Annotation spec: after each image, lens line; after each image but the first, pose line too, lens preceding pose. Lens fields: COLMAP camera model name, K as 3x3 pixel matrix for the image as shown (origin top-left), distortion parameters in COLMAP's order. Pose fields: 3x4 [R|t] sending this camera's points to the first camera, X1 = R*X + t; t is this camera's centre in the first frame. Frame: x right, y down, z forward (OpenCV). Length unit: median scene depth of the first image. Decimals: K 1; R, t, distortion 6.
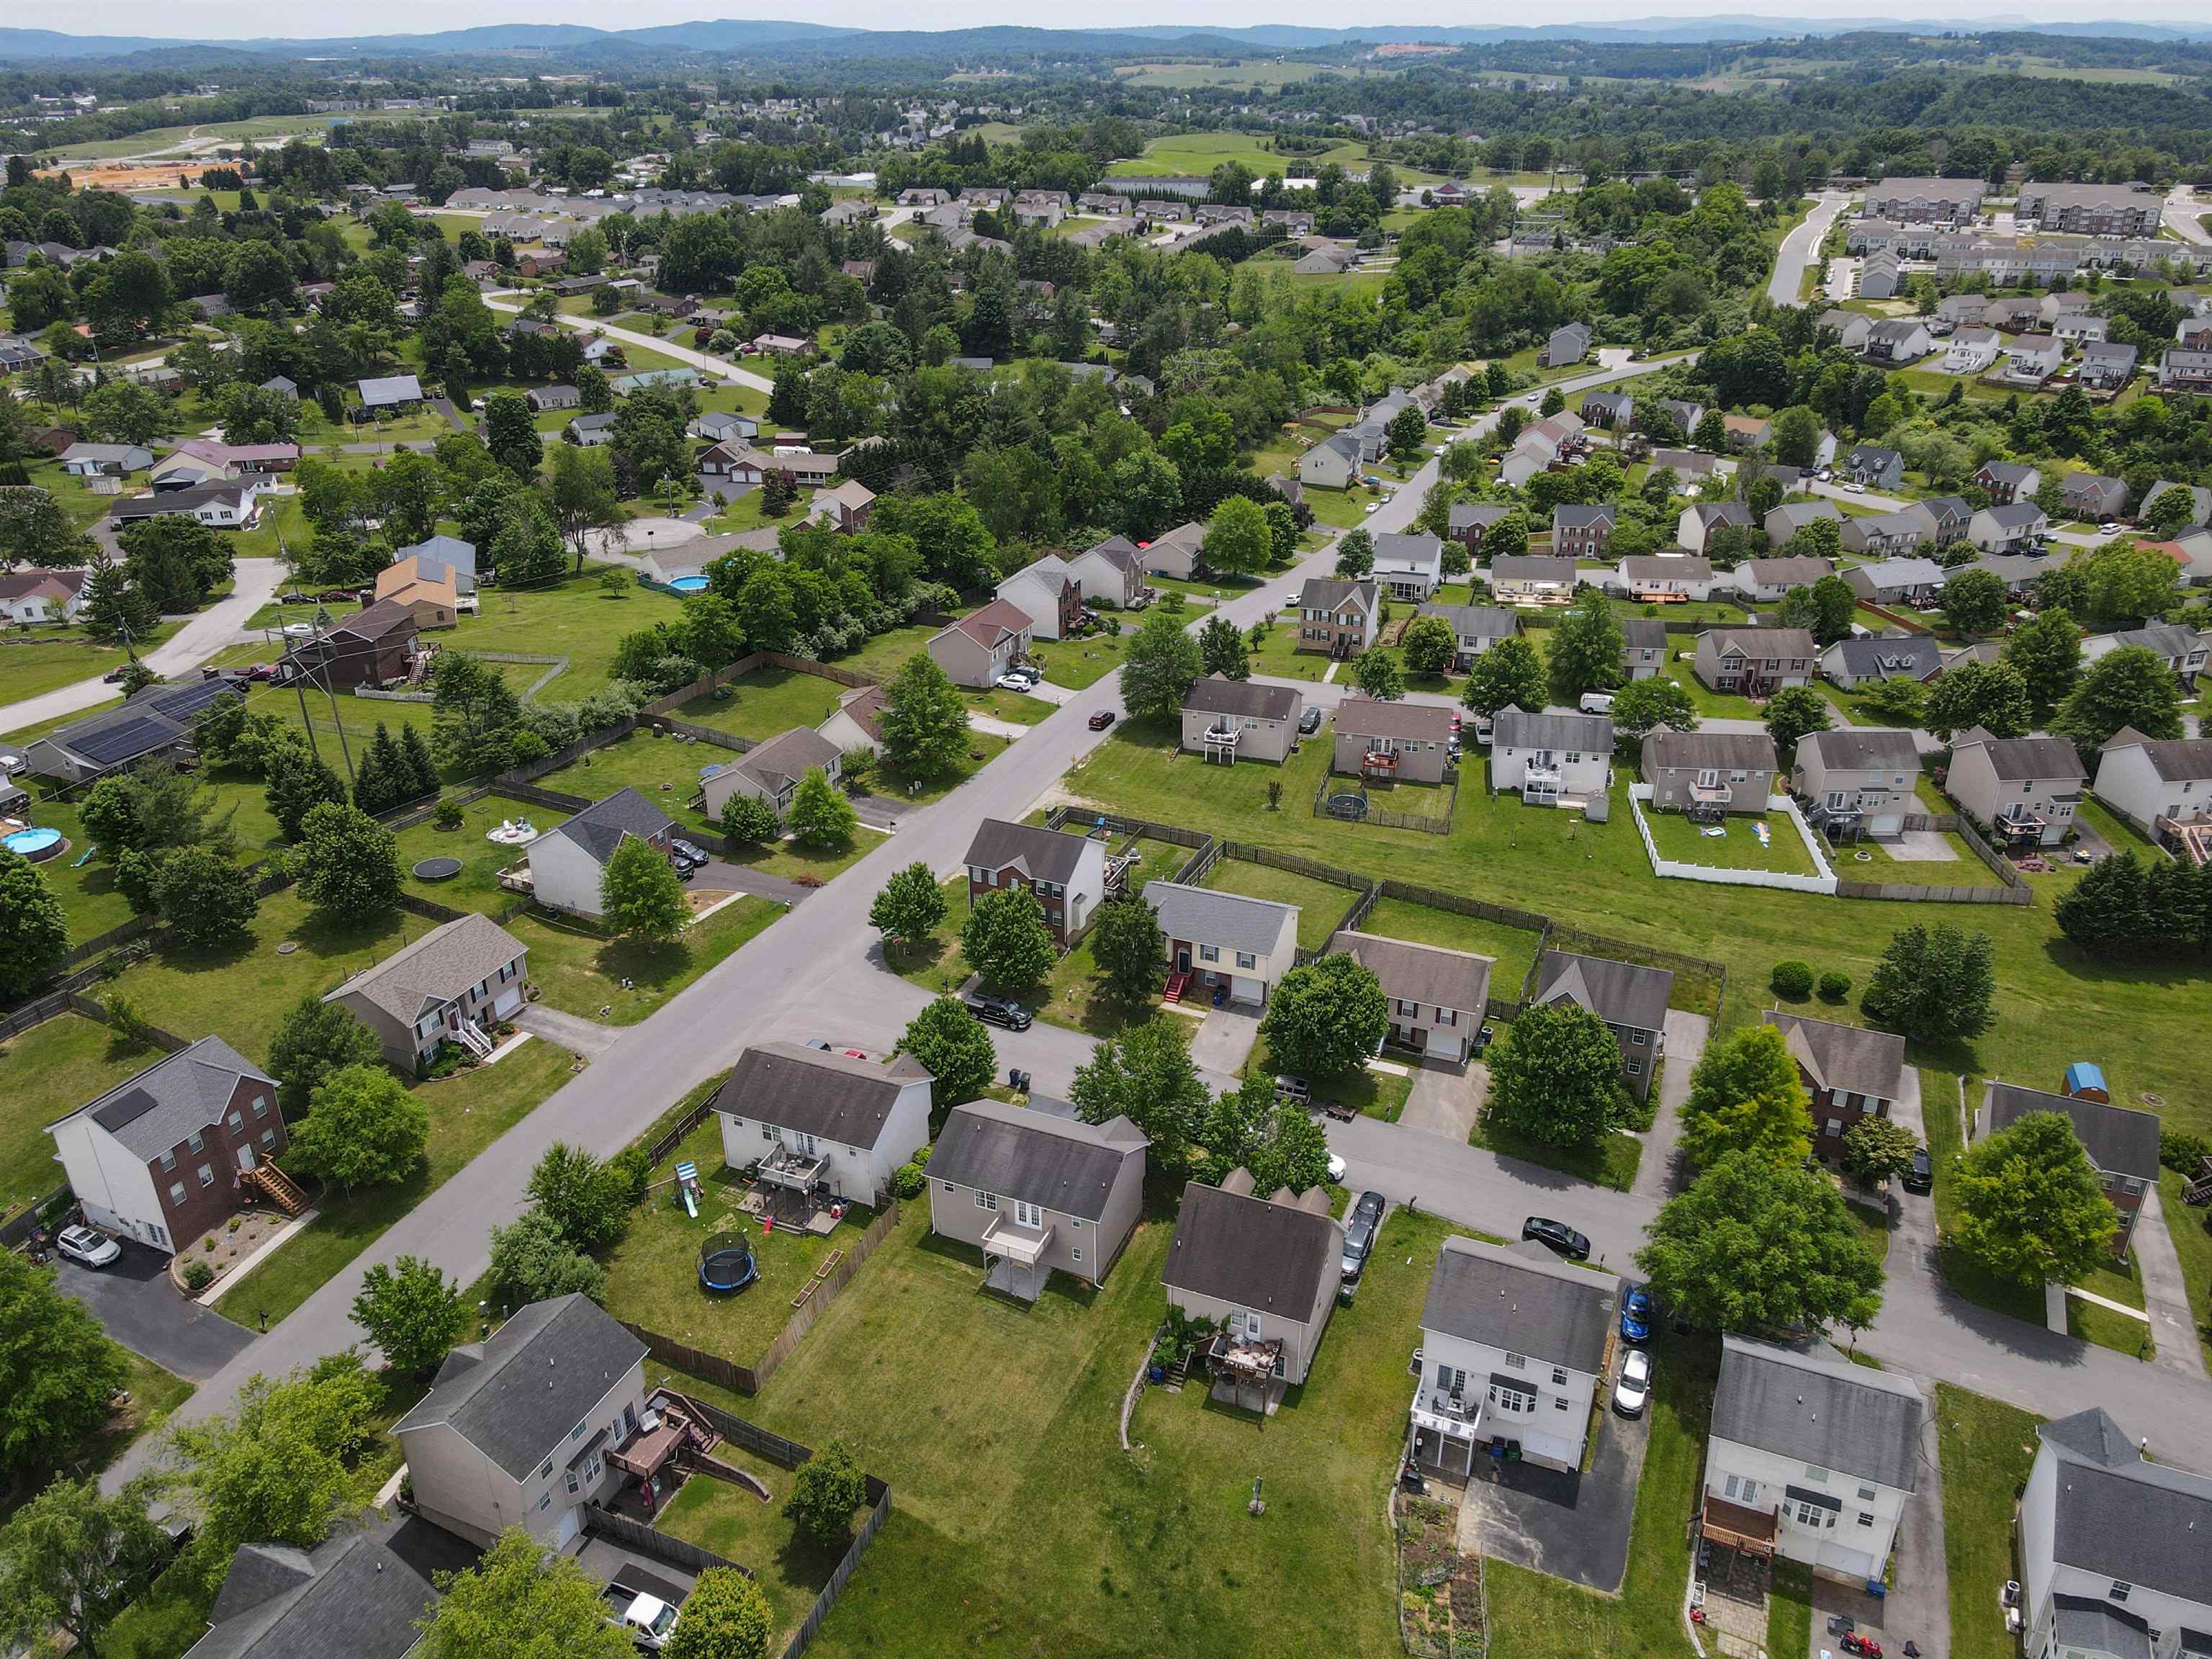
lens RADIAL K [[1618.1, 0, 1111.8], [0, 1618.1, 832.6], [0, 0, 1]] dist [0.009761, 0.011554]
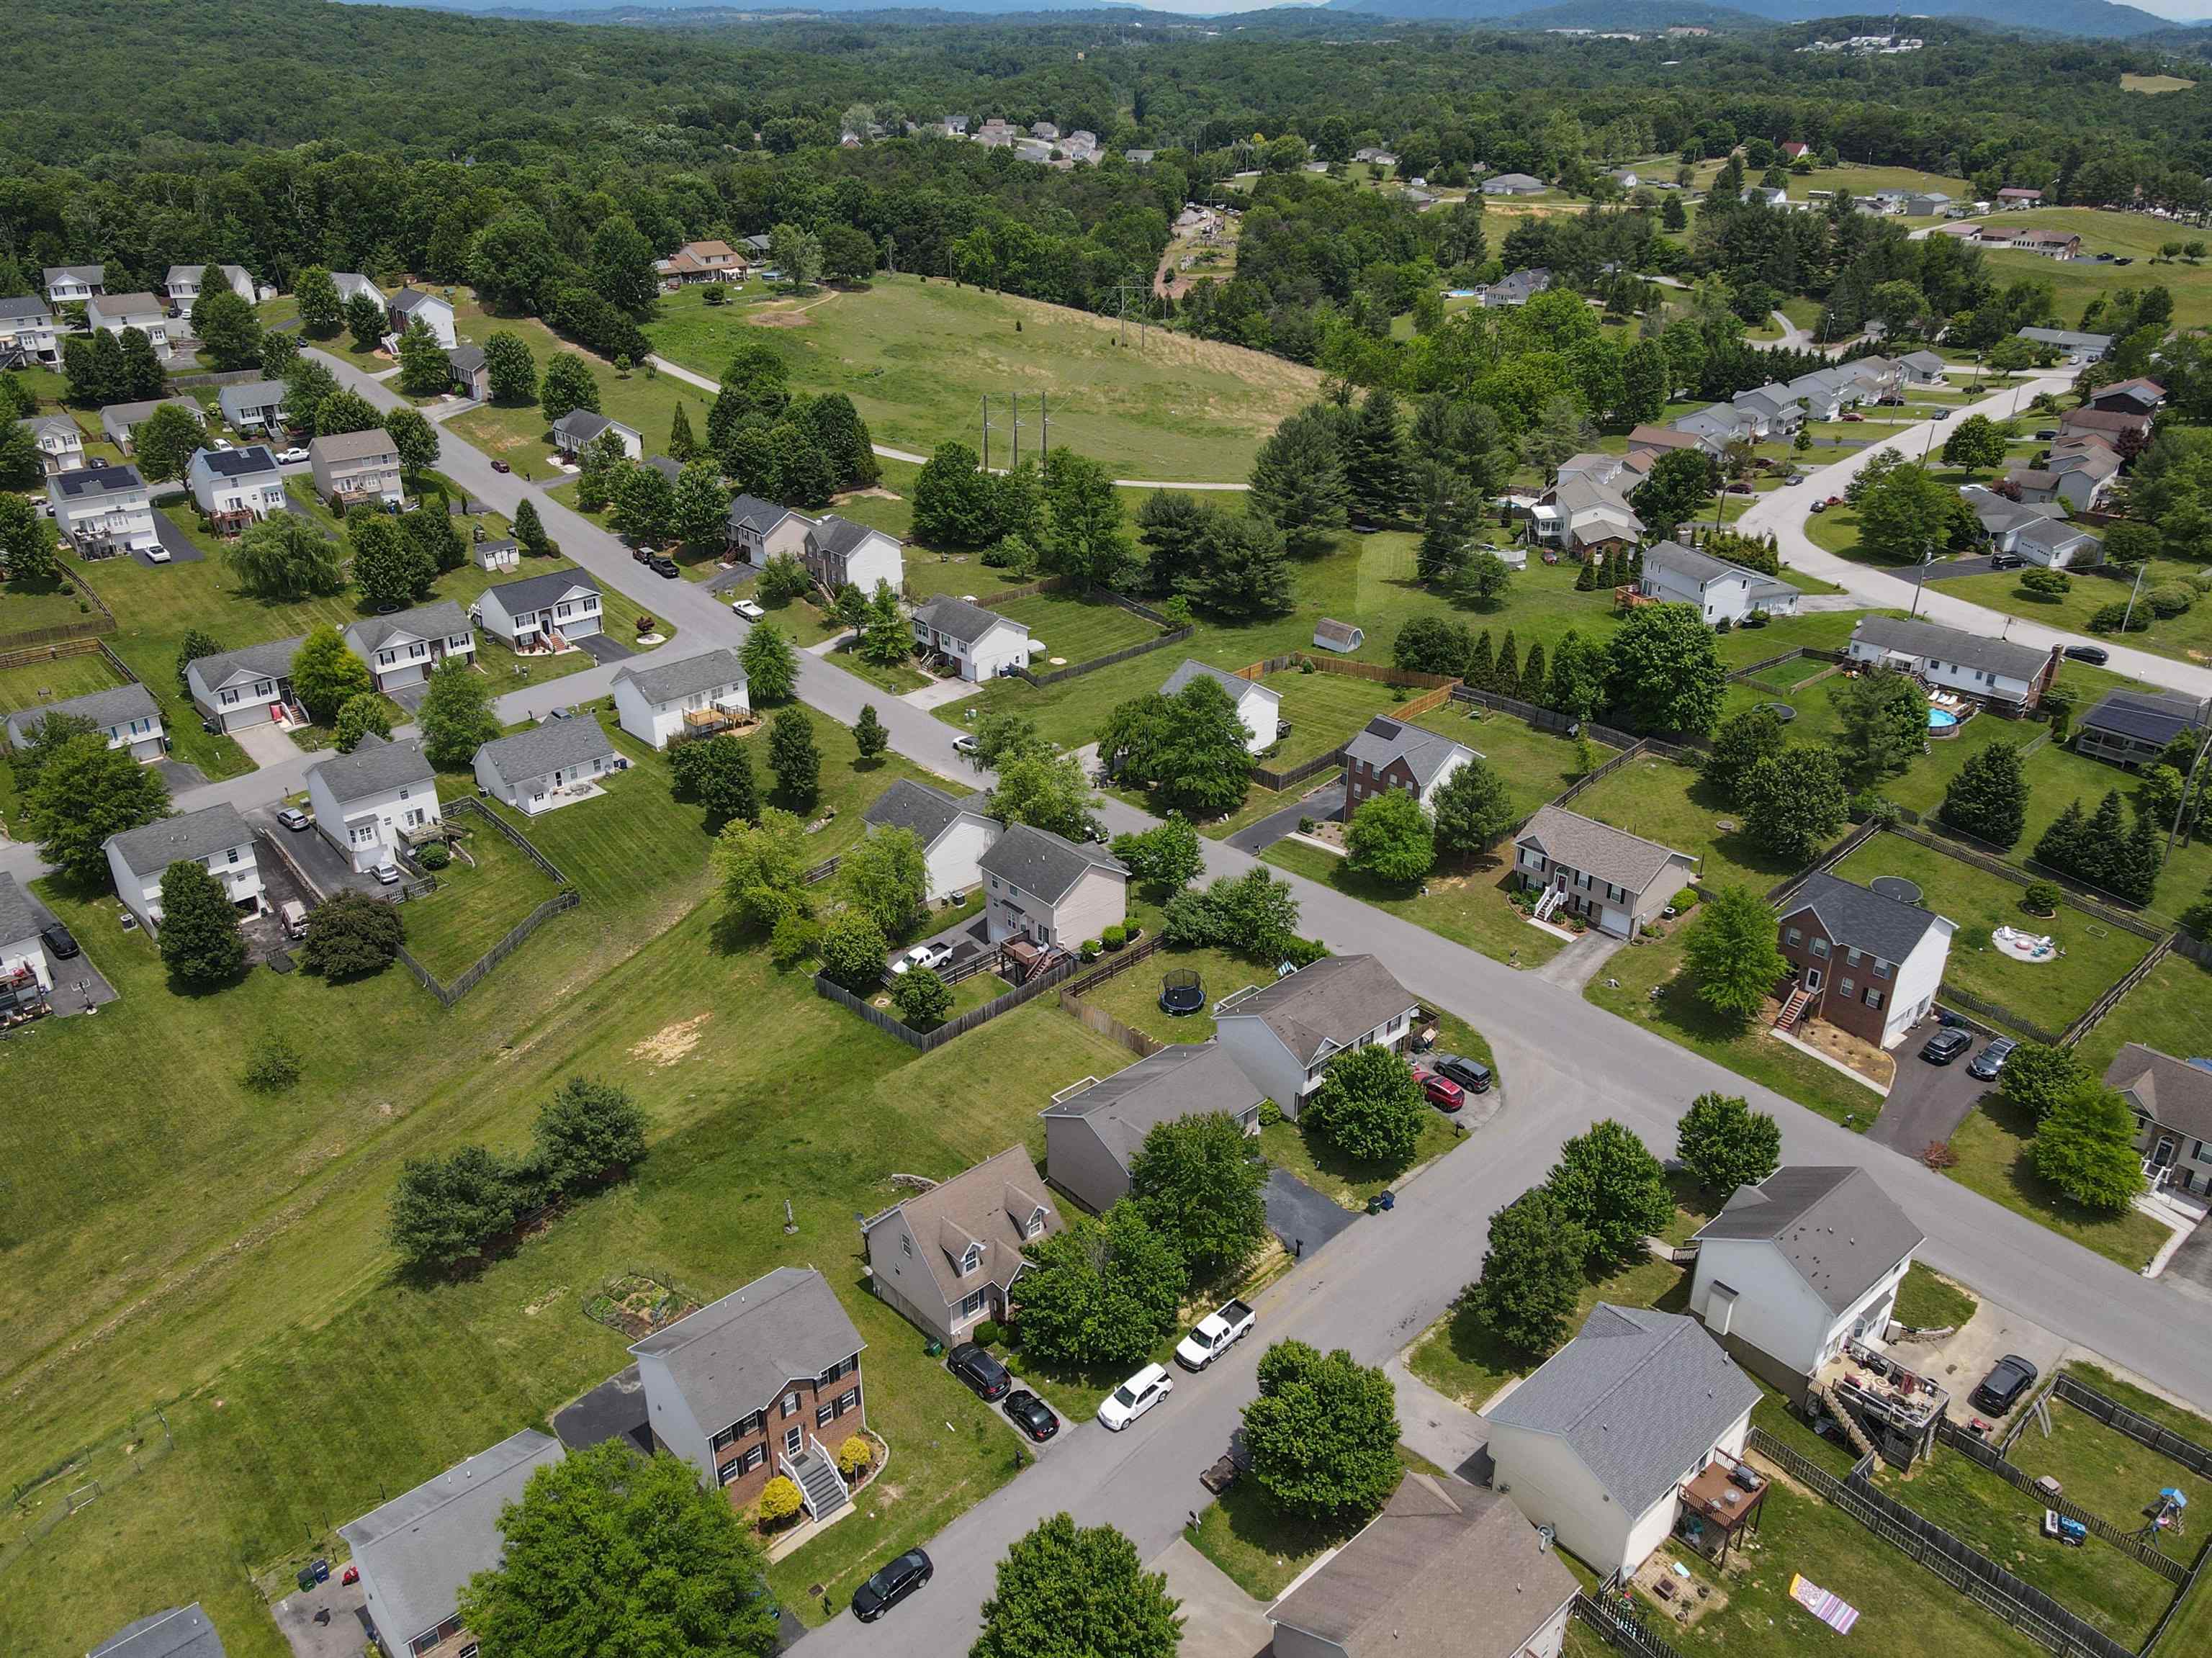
lens RADIAL K [[1665.3, 0, 1101.7], [0, 1665.3, 831.1], [0, 0, 1]] dist [0.021456, 0.009790]
pose [[-0.422919, 0.405493, -0.810380, 0.483133], [-0.393800, 0.723188, 0.567380, -0.327038], [0.816125, 0.559084, -0.146167, 0.660773]]
